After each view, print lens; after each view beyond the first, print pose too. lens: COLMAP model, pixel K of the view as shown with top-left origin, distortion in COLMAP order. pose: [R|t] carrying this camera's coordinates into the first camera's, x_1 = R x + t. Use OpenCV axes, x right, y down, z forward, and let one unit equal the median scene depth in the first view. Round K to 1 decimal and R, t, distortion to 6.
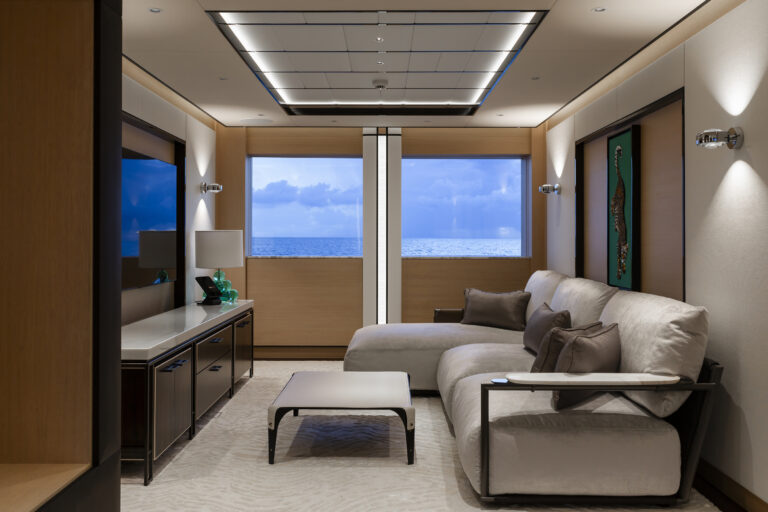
lens RADIAL K [[708.5, 0, 383.6], [0, 708.5, 233.0], [0, 0, 1]] dist [-0.001261, -0.003449]
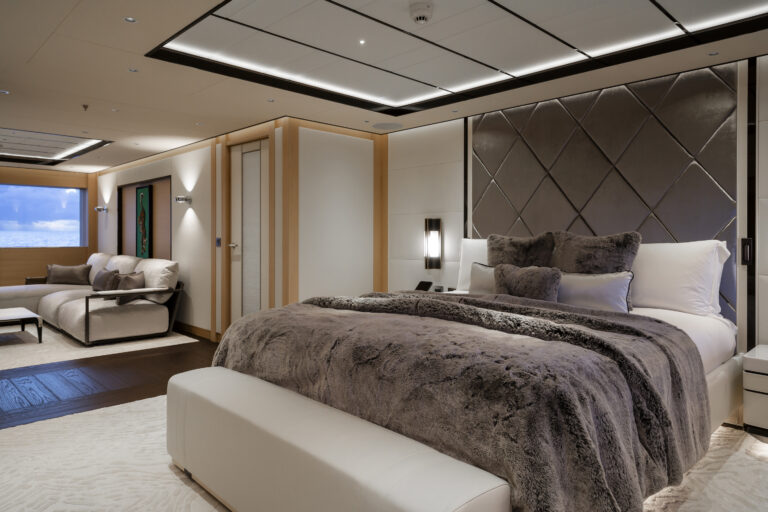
lens RADIAL K [[521.1, 0, 382.7], [0, 521.1, 236.7], [0, 0, 1]] dist [-0.001290, -0.000269]
pose [[0.715500, 0.001455, 0.698612, -0.267836], [-0.007271, 0.999959, 0.005365, -0.004308], [-0.698575, -0.008918, 0.715481, -0.689156]]
